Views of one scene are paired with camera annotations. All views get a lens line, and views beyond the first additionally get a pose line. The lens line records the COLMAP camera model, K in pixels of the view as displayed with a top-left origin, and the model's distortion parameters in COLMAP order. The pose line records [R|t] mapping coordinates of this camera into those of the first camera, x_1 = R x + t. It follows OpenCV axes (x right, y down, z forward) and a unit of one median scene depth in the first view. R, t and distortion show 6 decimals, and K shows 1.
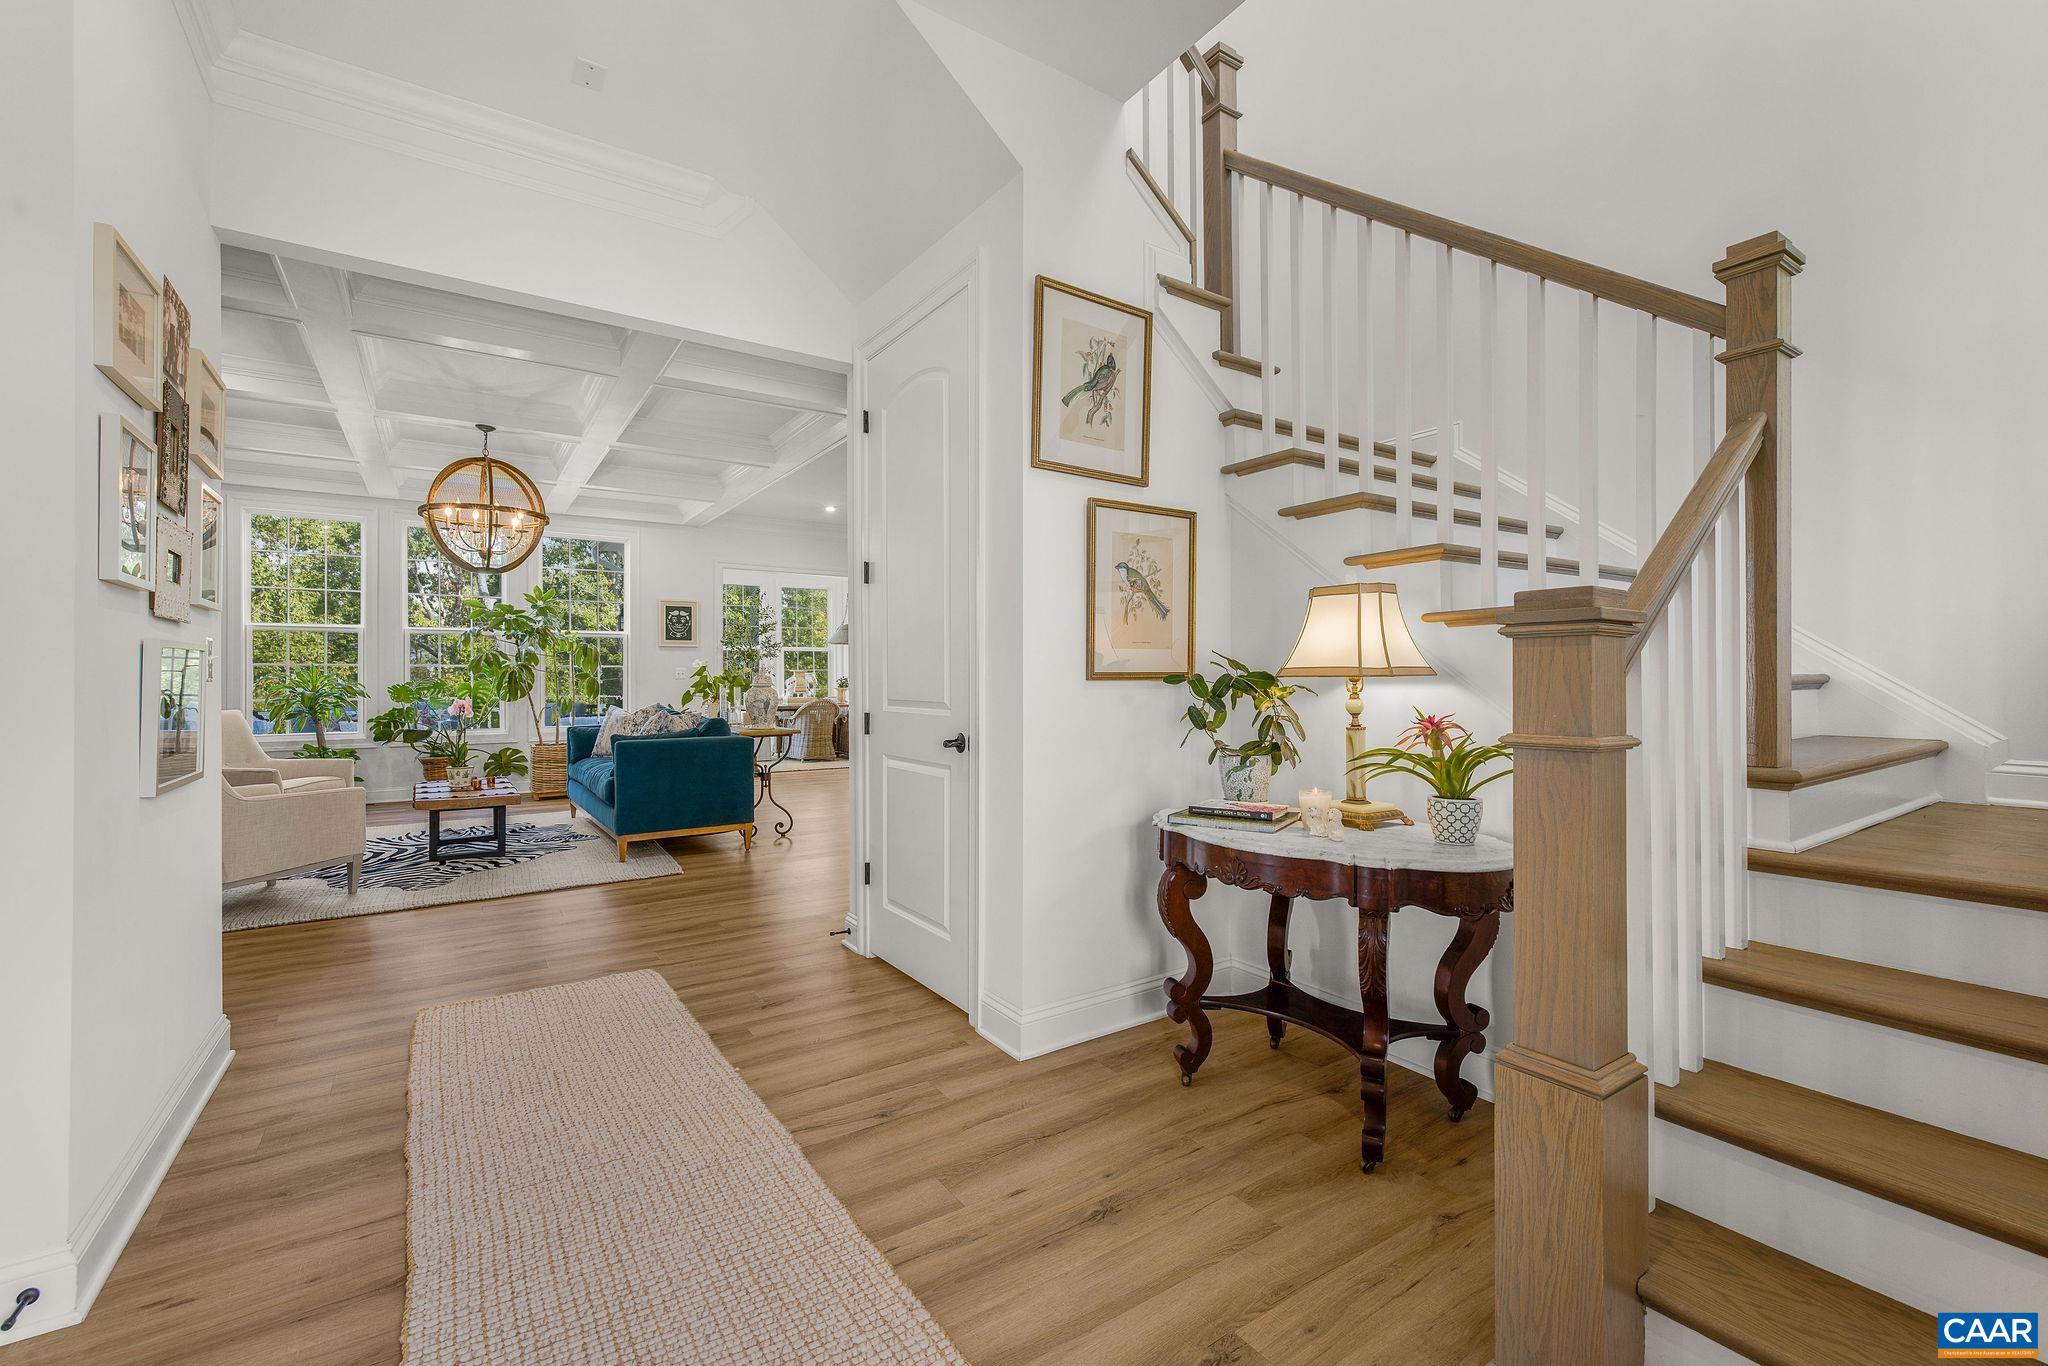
lens RADIAL K [[869.6, 0, 1019.8], [0, 869.6, 672.9], [0, 0, 1]] dist [0.001795, 0.000896]
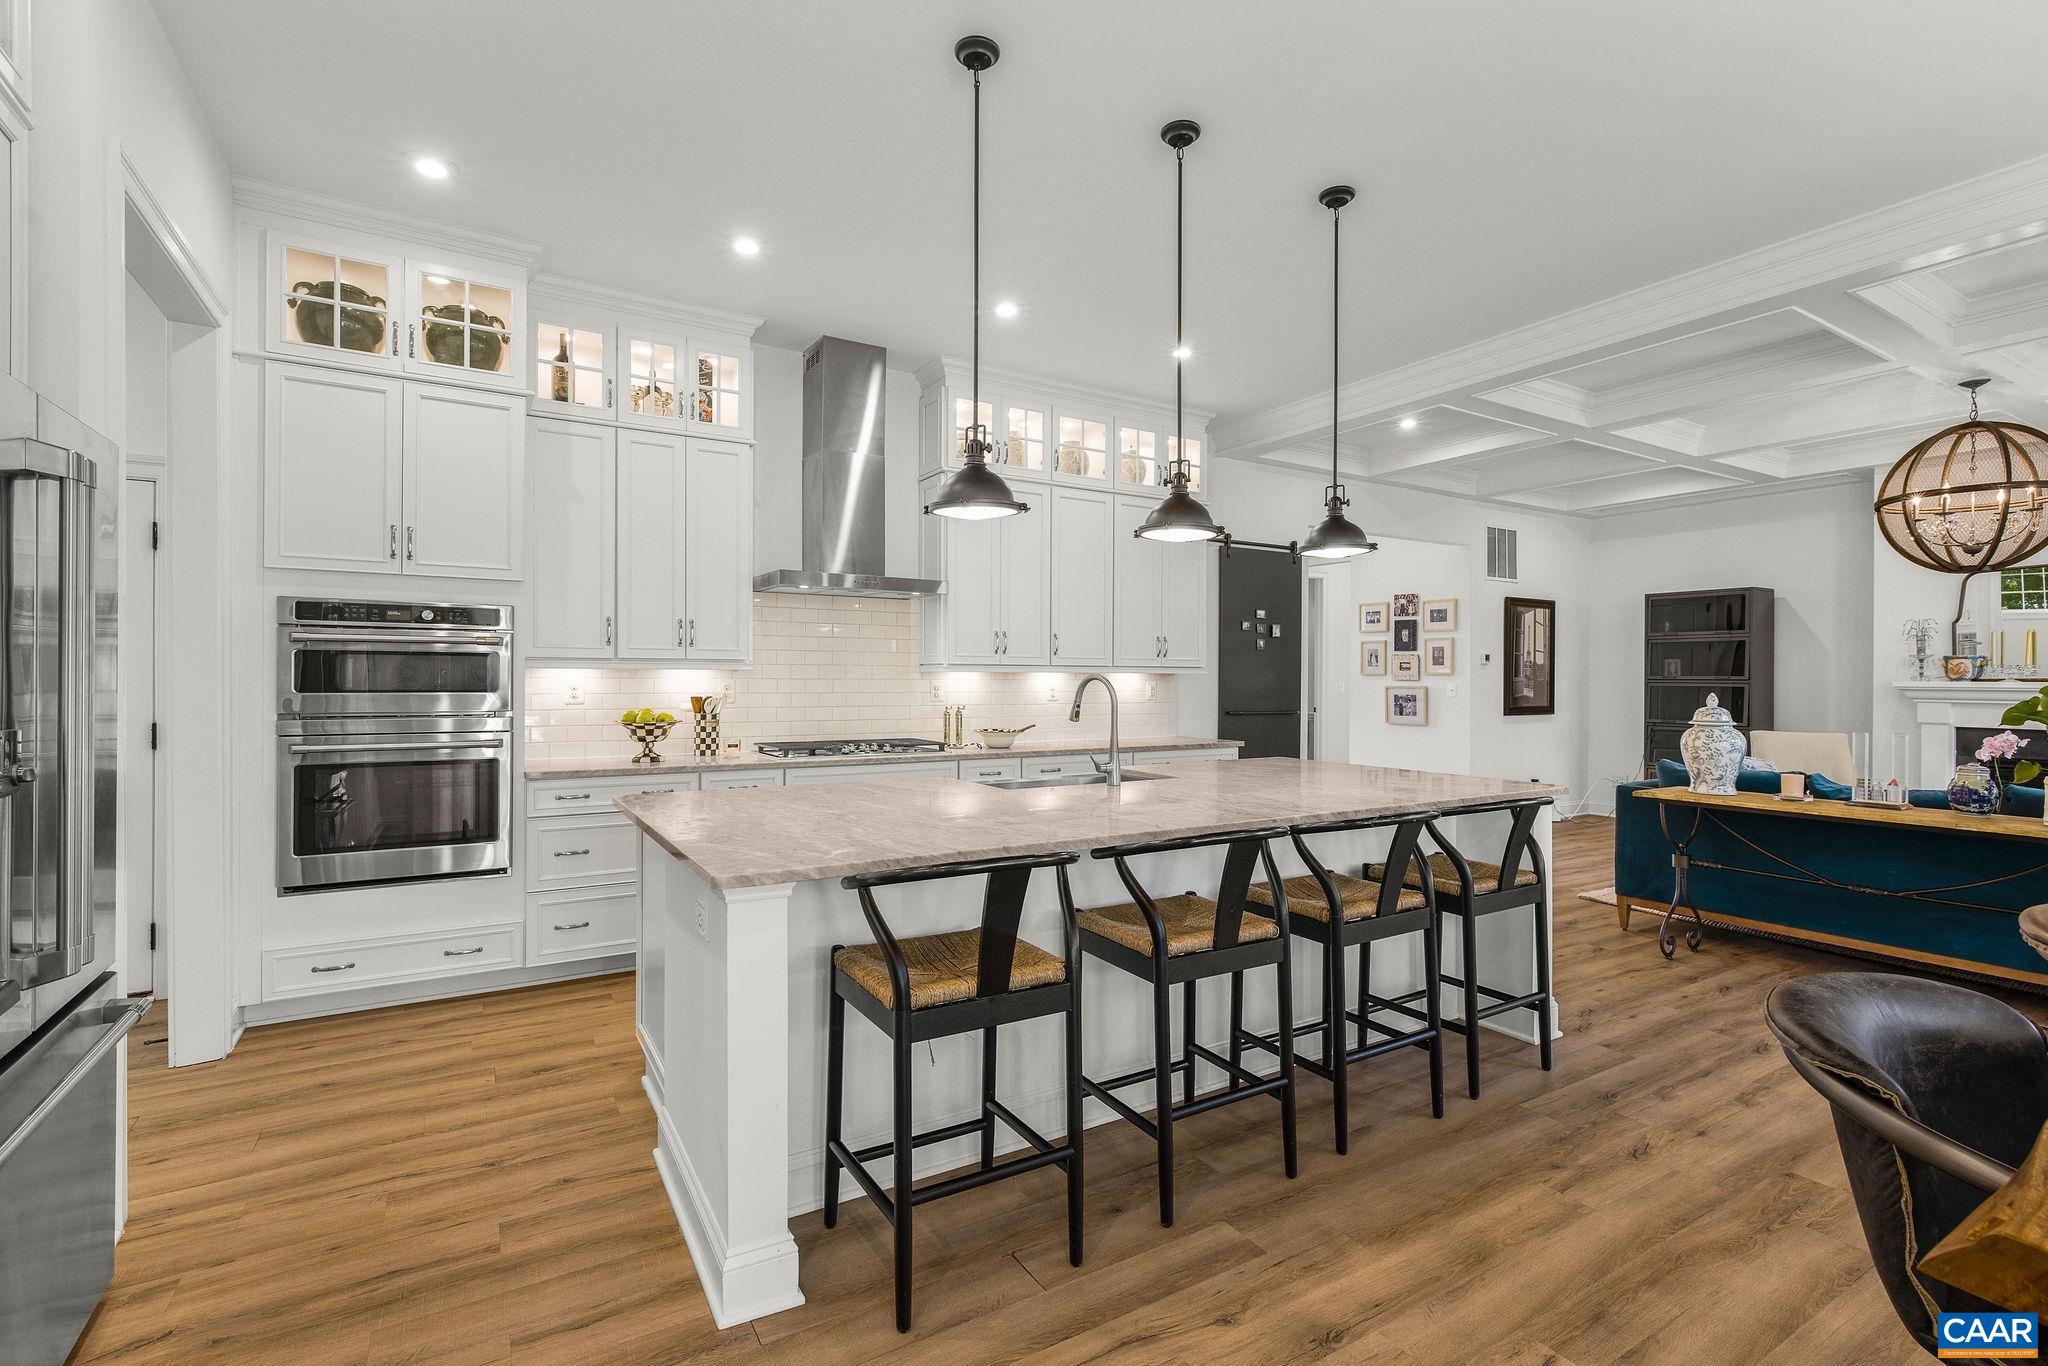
lens RADIAL K [[932.4, 0, 1020.1], [0, 932.4, 676.9], [0, 0, 1]] dist [0.001641, -0.000225]
pose [[-0.999212, -0.001762, 0.039664, 0.149739], [-0.002091, 0.999964, -0.008262, -0.011135], [-0.039648, -0.008339, -0.999179, 1.453735]]
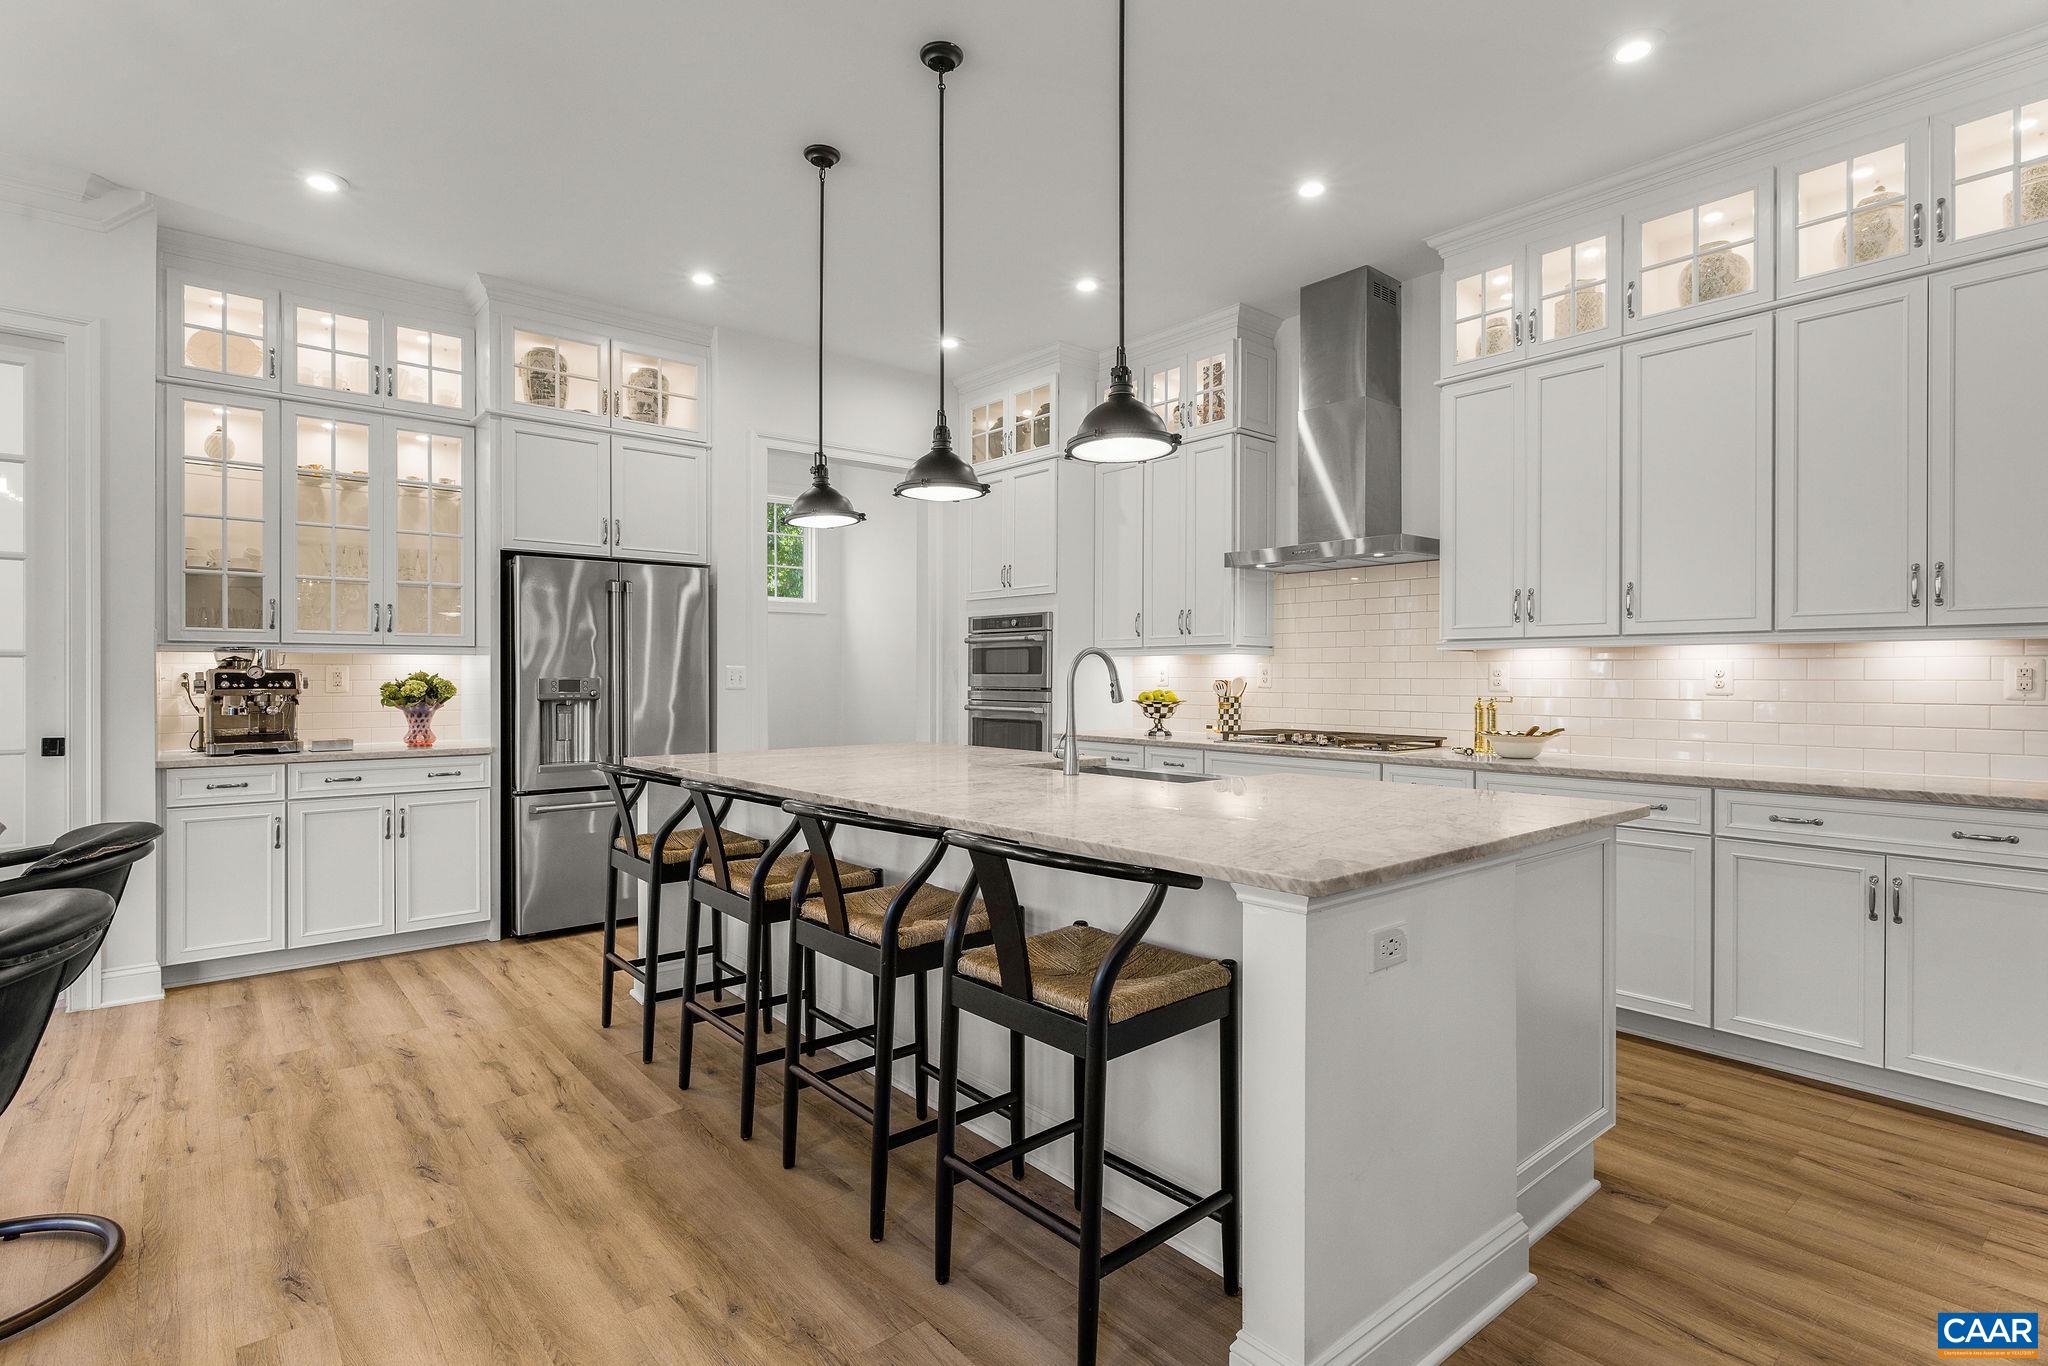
lens RADIAL K [[1002.8, 0, 1021.3], [0, 1002.8, 677.0], [0, 0, 1]] dist [0.001939, -0.000377]
pose [[-0.114078, 0.001482, 0.993471, -0.294670], [-0.008539, 0.999960, -0.002472, -0.002452], [-0.993435, -0.008765, -0.114061, 1.068948]]
